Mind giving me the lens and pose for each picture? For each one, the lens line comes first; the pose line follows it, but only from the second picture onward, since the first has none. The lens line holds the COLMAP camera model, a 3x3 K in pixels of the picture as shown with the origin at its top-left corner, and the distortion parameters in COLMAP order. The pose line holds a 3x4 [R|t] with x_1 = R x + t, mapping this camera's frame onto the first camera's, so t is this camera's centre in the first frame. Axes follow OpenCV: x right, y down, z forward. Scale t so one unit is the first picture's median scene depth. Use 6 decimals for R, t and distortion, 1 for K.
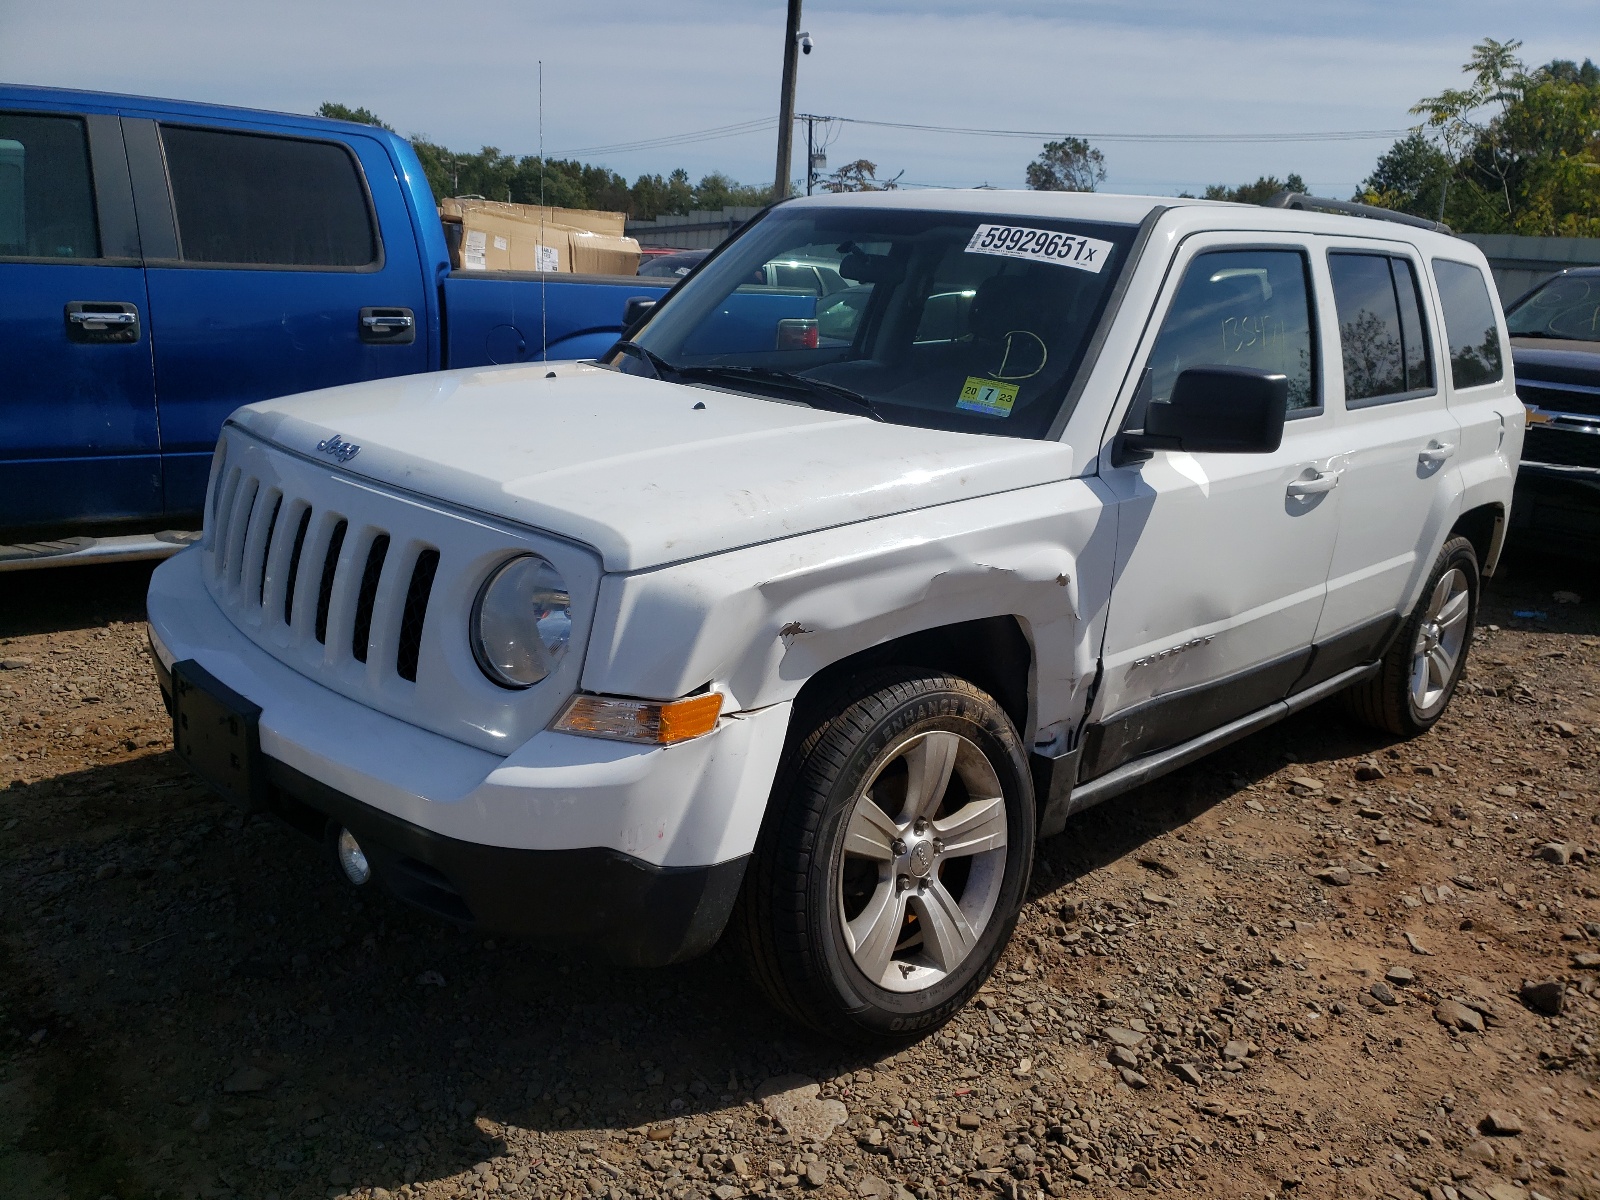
lens RADIAL K [[1281.2, 0, 800.5], [0, 1281.2, 577.8], [0, 0, 1]] dist [0.018046, 0.009398]
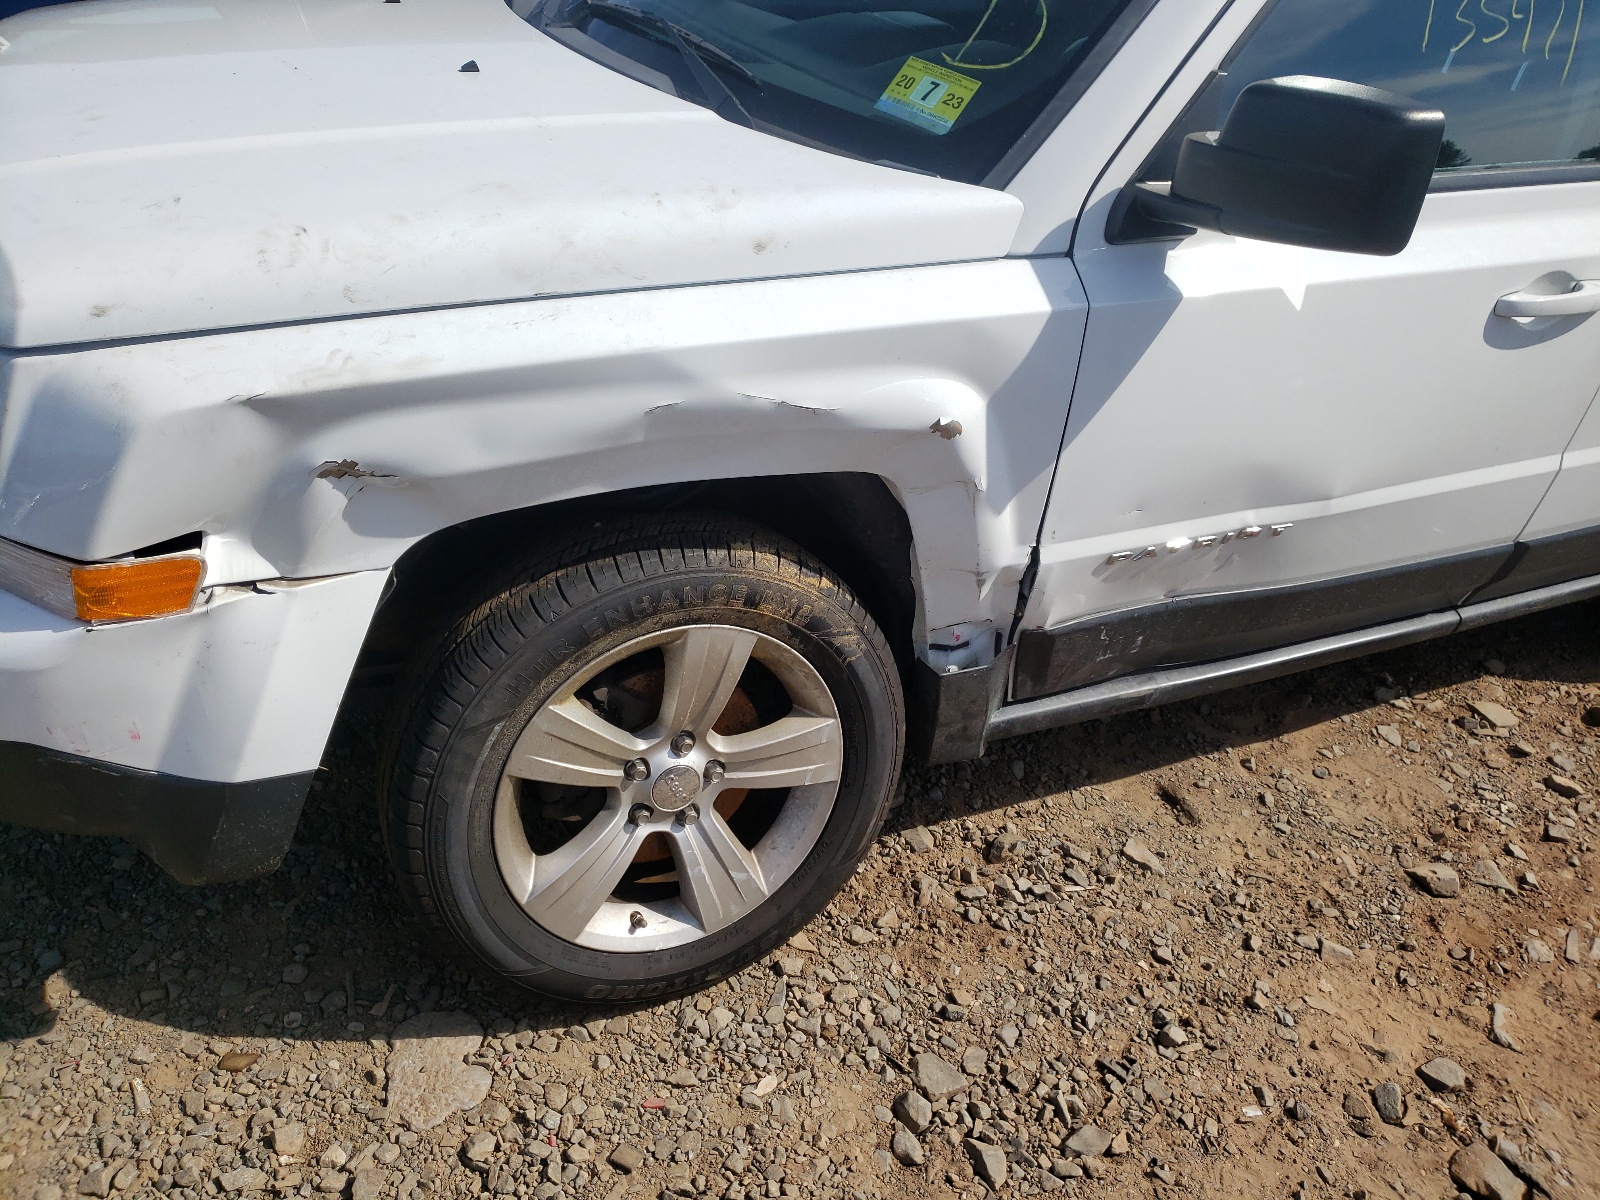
lens RADIAL K [[1281.2, 0, 800.5], [0, 1281.2, 577.8], [0, 0, 1]] dist [0.018046, 0.009398]
pose [[0.945470, 0.202289, -0.255277, 0.295201], [-0.126103, 0.949974, 0.285739, -0.092547], [0.300308, -0.237966, 0.923681, 0.376330]]
